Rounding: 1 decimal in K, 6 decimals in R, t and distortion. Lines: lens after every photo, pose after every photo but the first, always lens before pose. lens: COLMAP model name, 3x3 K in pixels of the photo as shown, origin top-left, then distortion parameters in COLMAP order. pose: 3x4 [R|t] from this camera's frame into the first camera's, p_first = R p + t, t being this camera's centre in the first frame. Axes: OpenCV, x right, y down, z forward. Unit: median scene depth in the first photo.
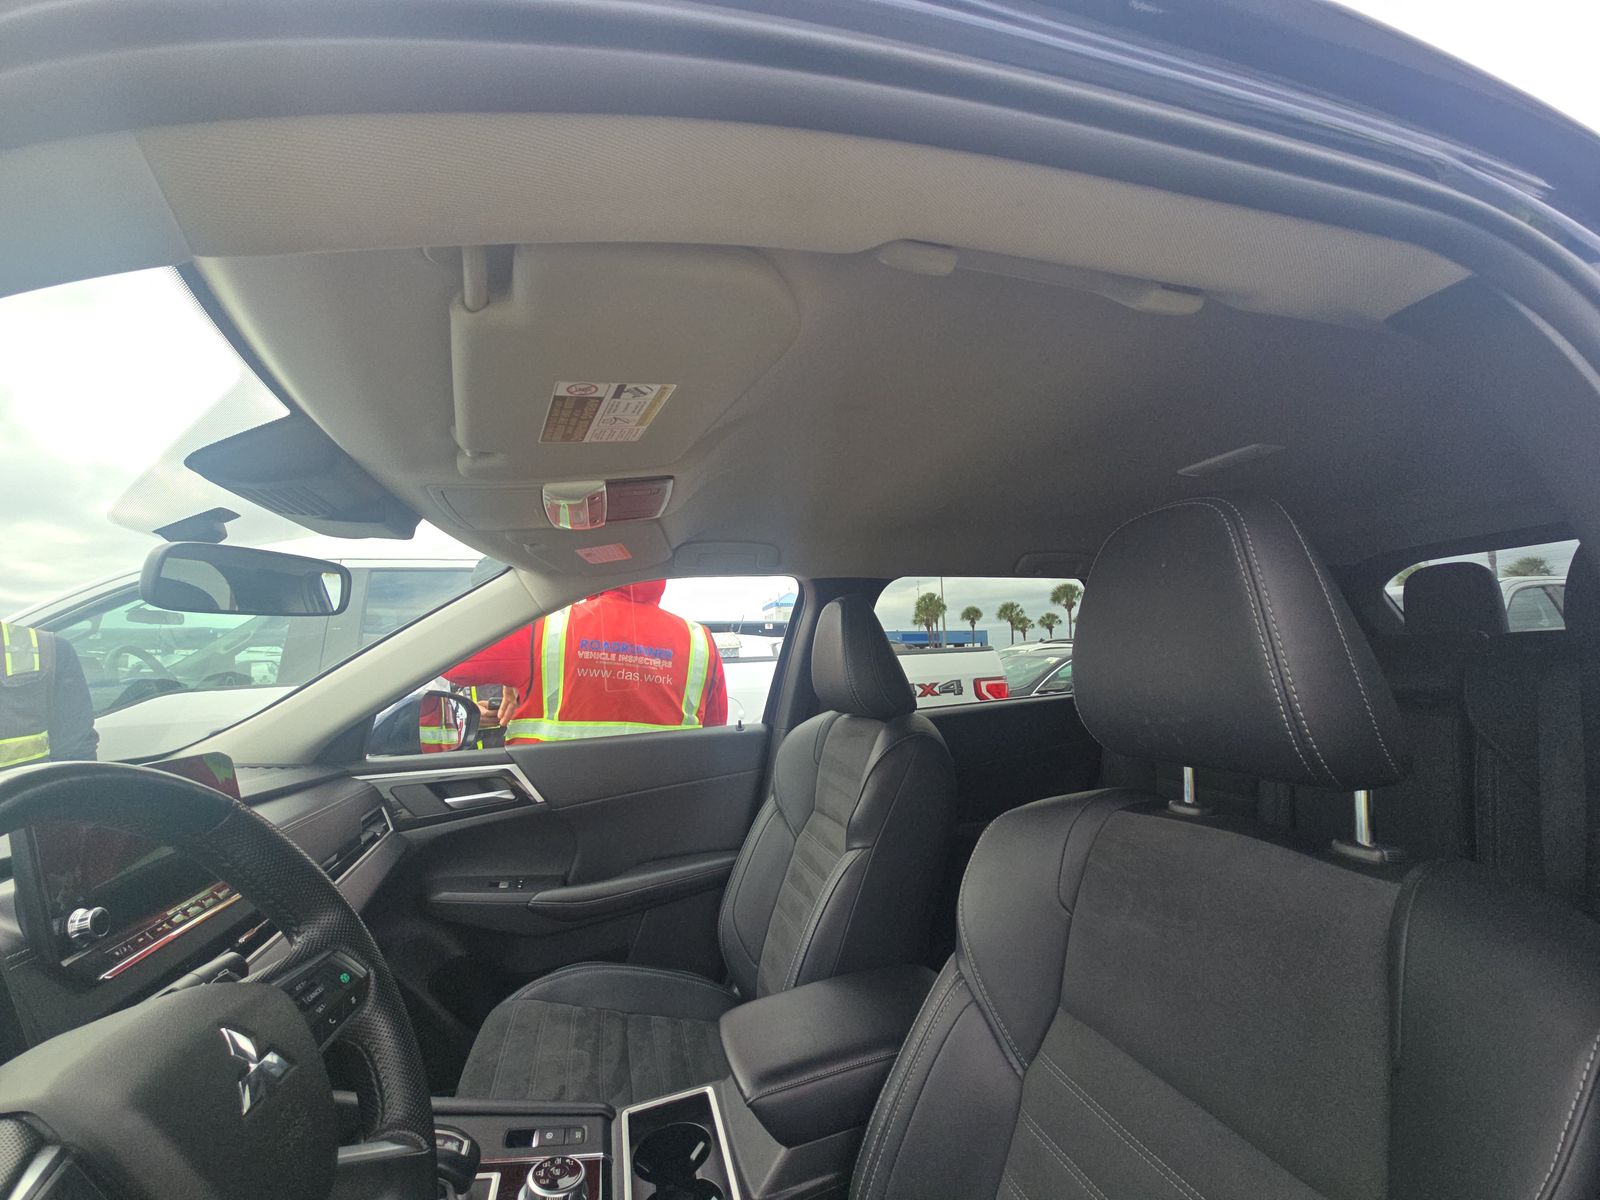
lens RADIAL K [[650.8, 0, 808.3], [0, 650.8, 593.2], [0, 0, 1]] dist [0.006792, -0.007508]
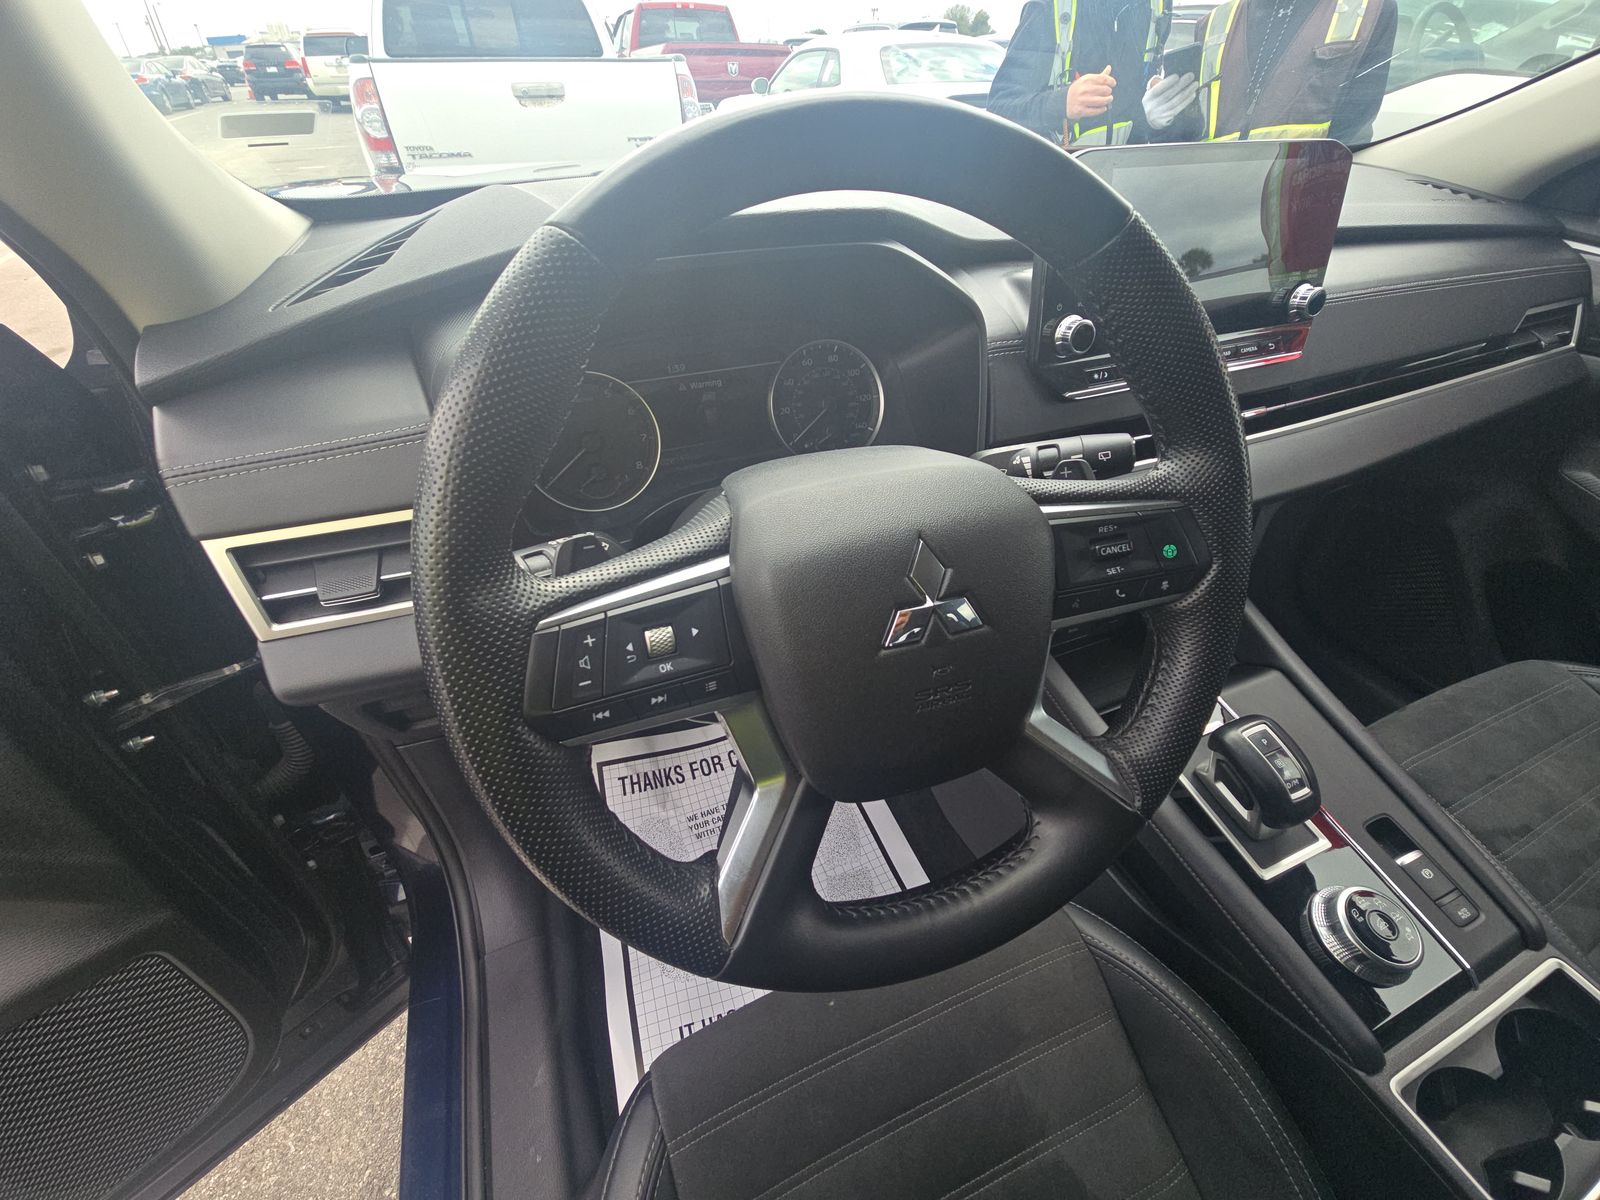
lens RADIAL K [[650.8, 0, 809.1], [0, 650.8, 593.4], [0, 0, 1]] dist [0.006792, -0.007508]
pose [[0.090999, 0.650680, -0.753880, -0.113732], [0.107102, 0.746236, 0.657009, 0.076616], [0.990075, -0.140529, -0.001783, 0.342320]]
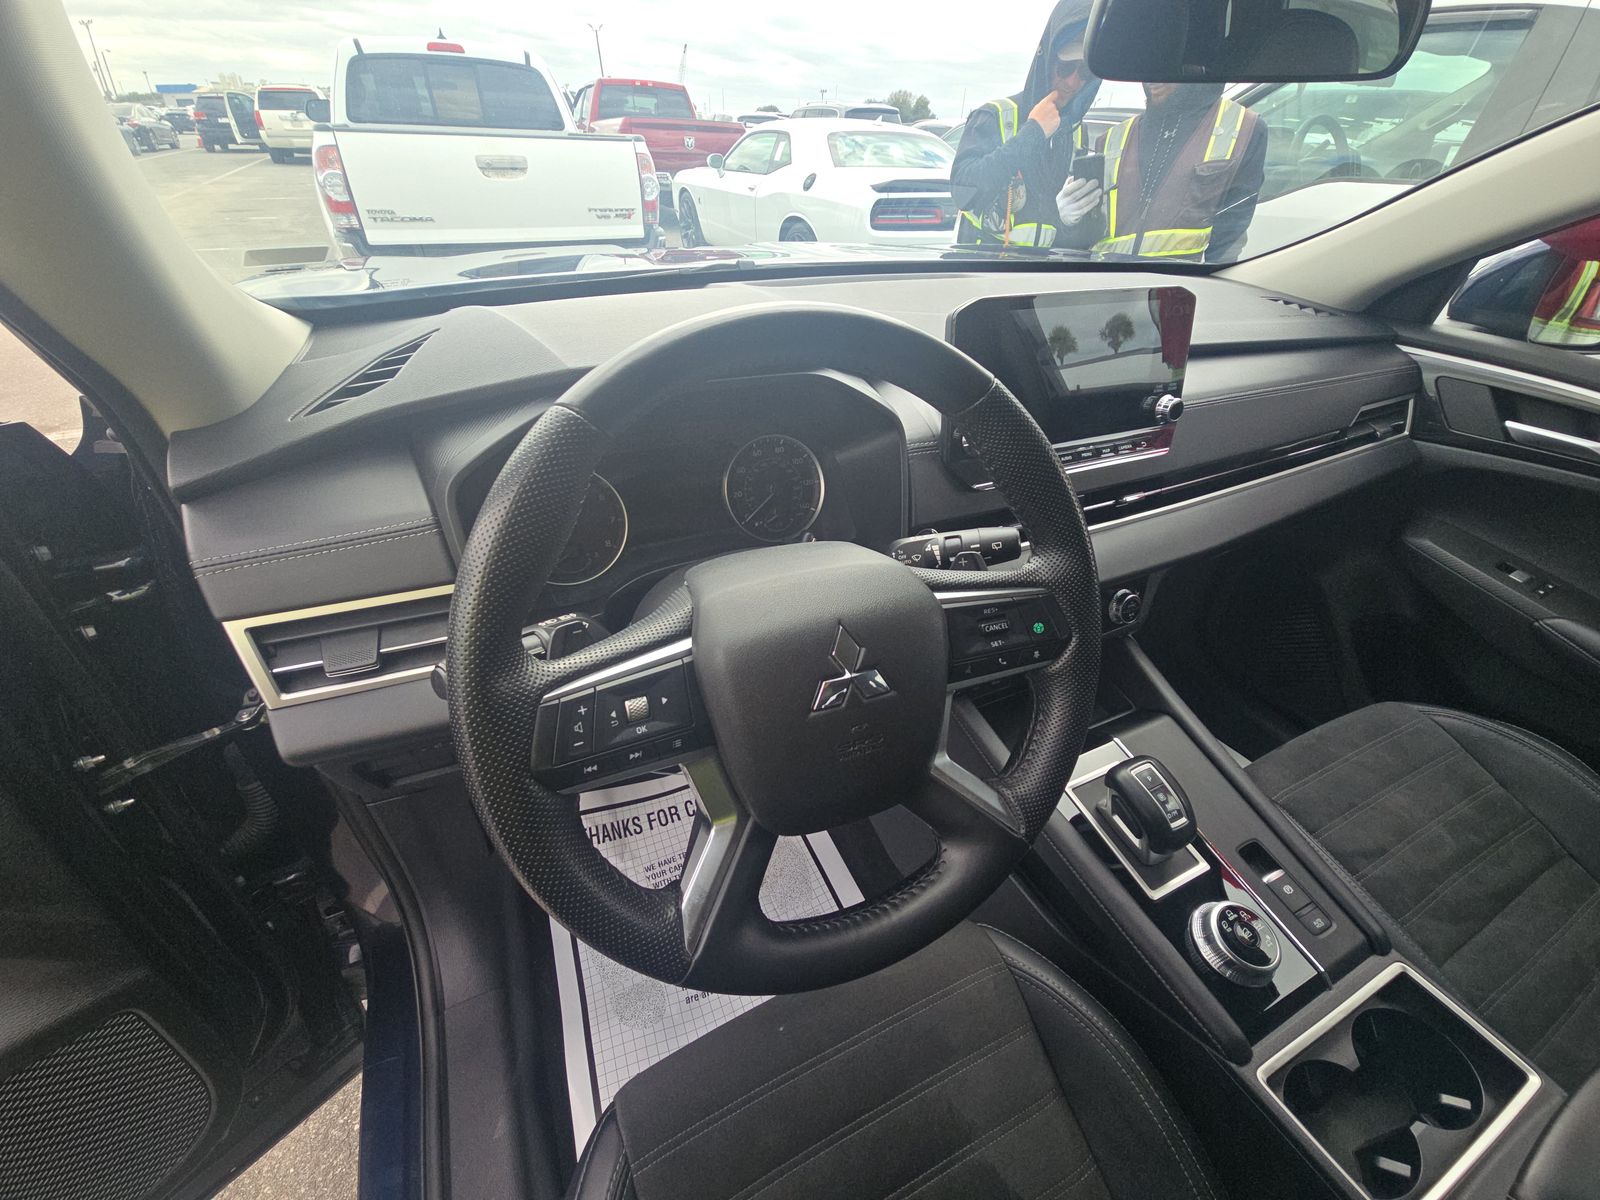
lens RADIAL K [[650.8, 0, 808.6], [0, 650.8, 594.2], [0, 0, 1]] dist [0.006792, -0.007508]
pose [[0.147271, 0.595881, -0.789454, -0.056174], [0.071070, 0.789718, 0.609339, 0.005031], [0.986540, -0.145844, 0.073953, 0.351503]]
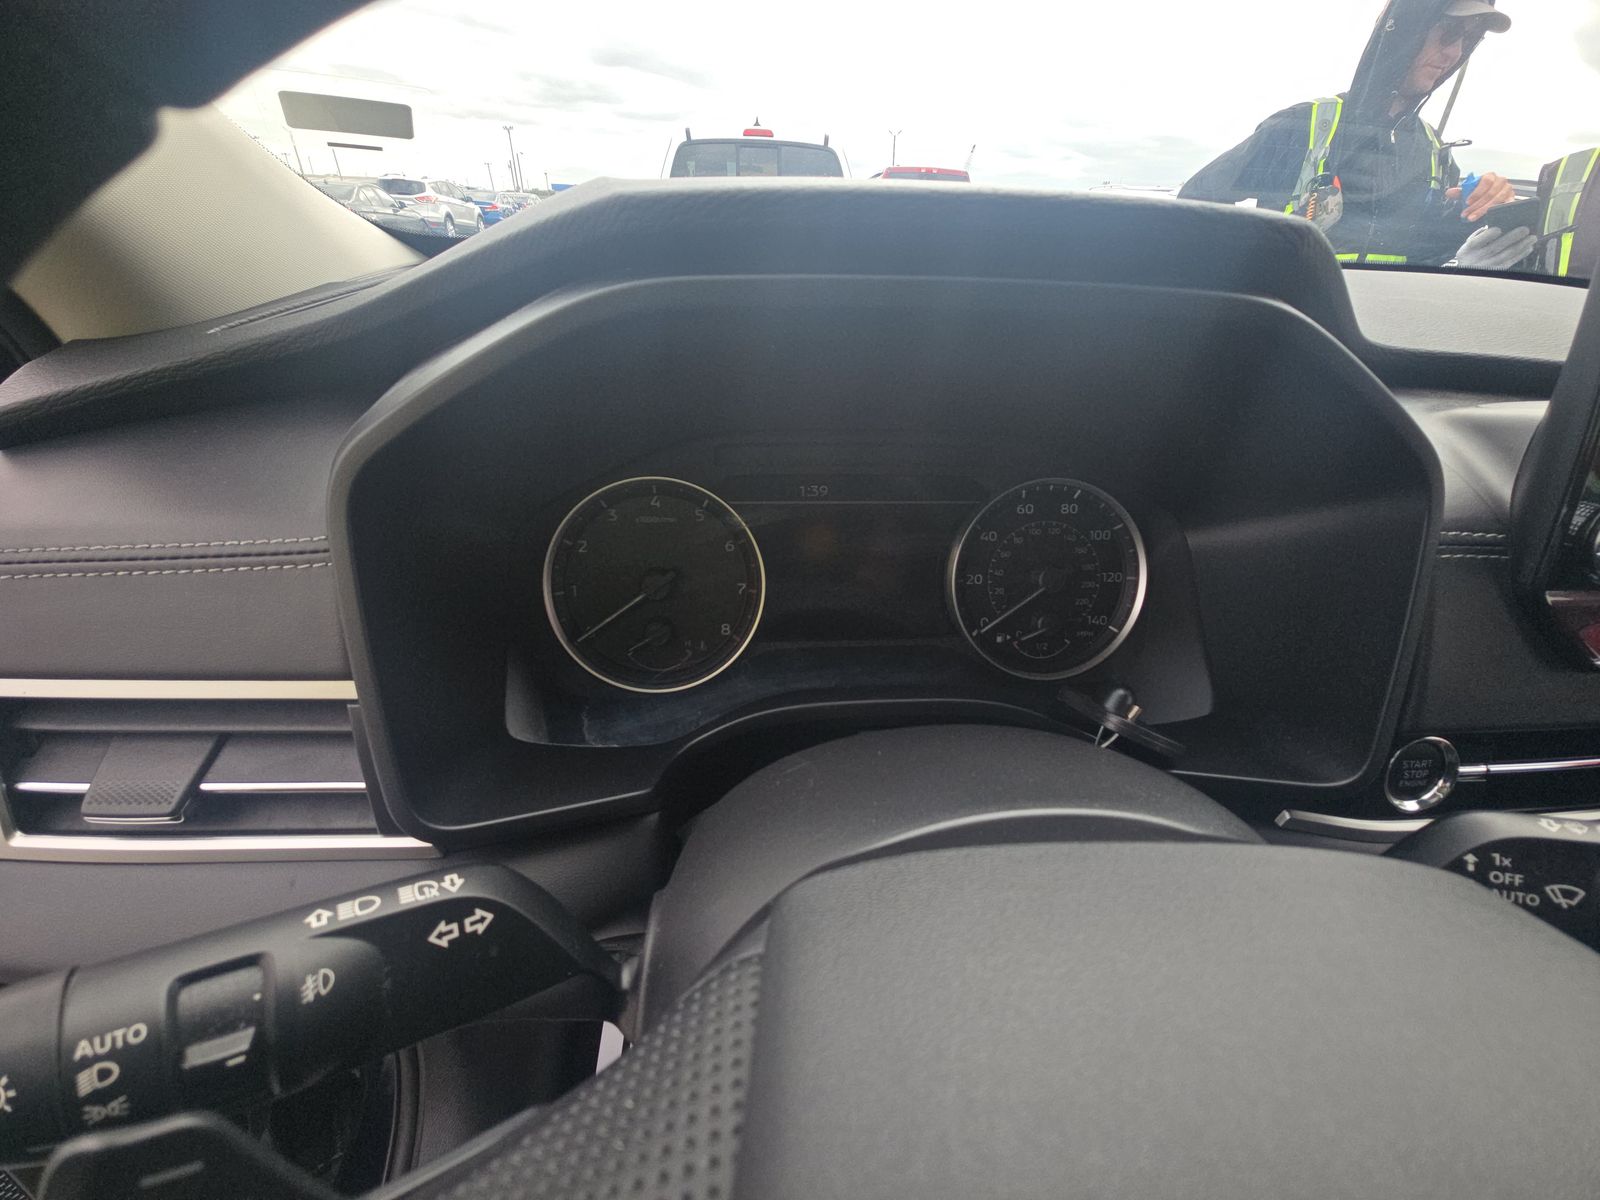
lens RADIAL K [[650.8, 0, 815.8], [0, 650.8, 597.6], [0, 0, 1]] dist [0.006792, -0.007508]
pose [[-0.193686, 0.512531, -0.836539, -0.380561], [0.079587, 0.858084, 0.507305, 0.170024], [0.977830, 0.031680, -0.206990, 0.330482]]
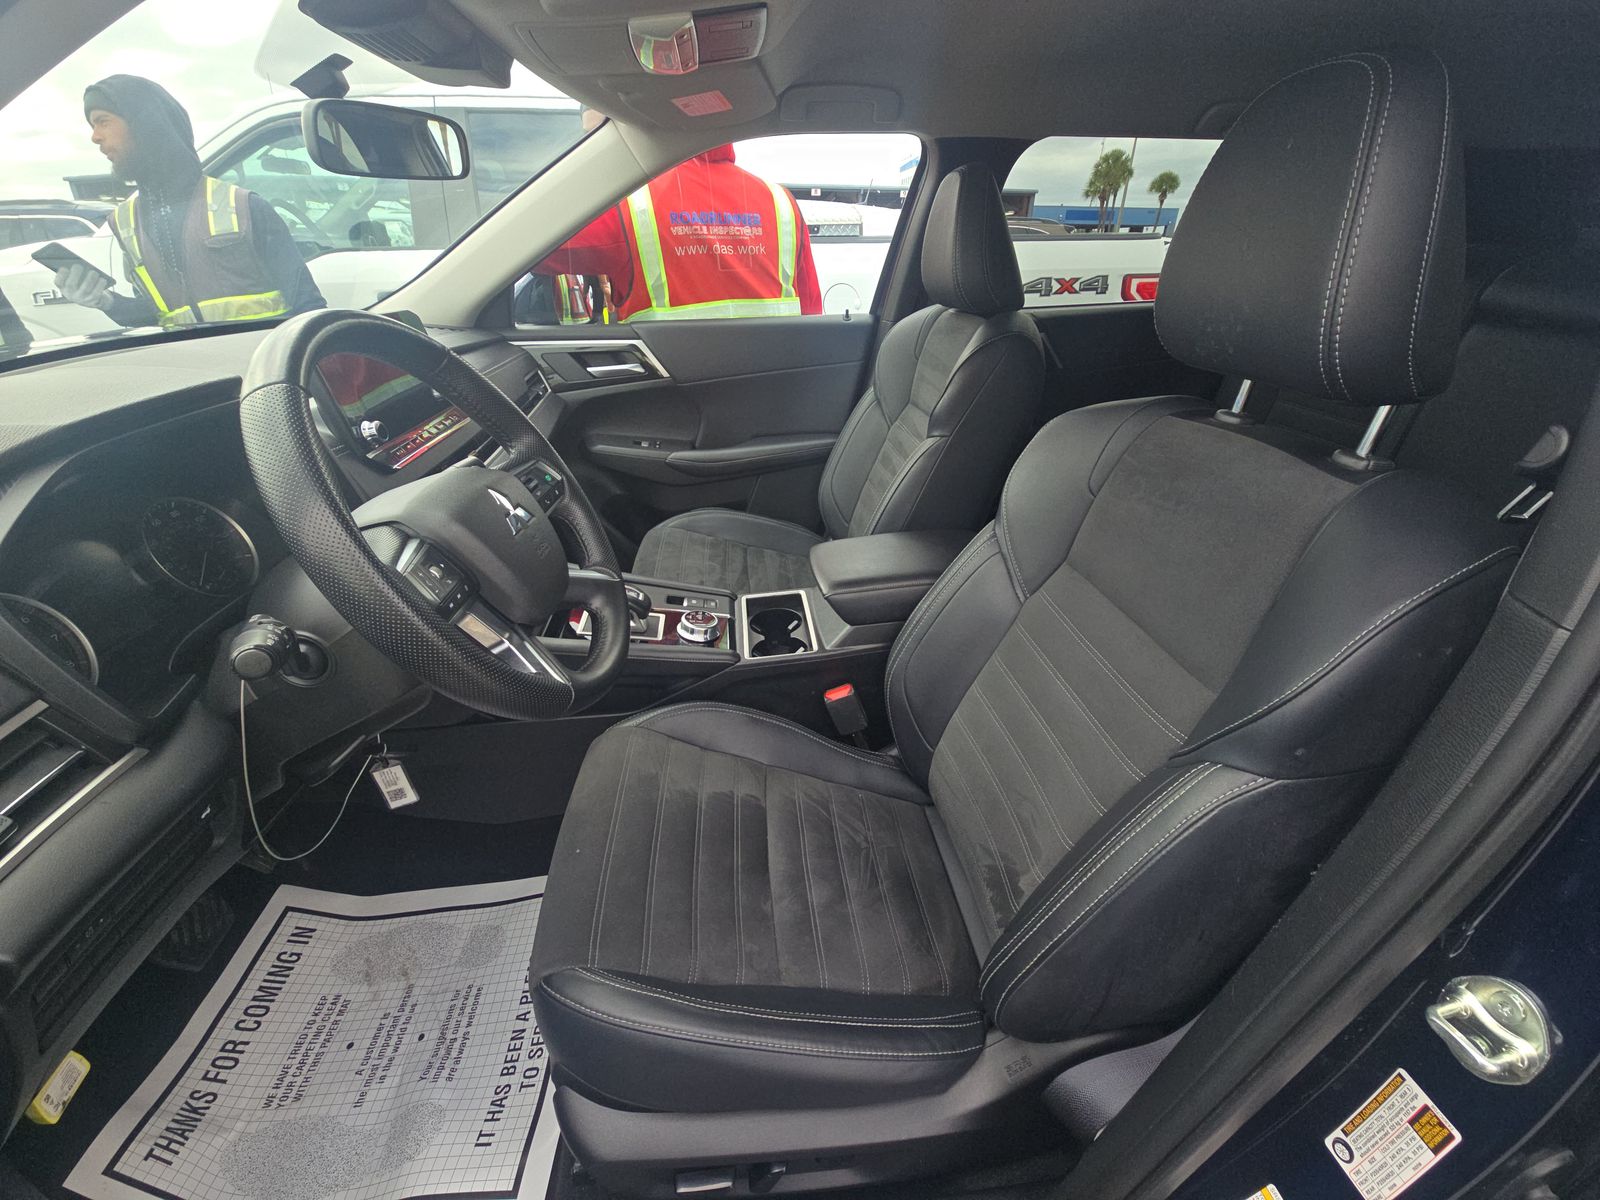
lens RADIAL K [[650.8, 0, 807.4], [0, 650.8, 604.5], [0, 0, 1]] dist [0.006792, -0.007508]
pose [[0.981934, 0.123191, -0.143628, 0.061415], [-0.017795, 0.815797, 0.578064, -0.021836], [0.188384, -0.565065, 0.803251, -0.130177]]
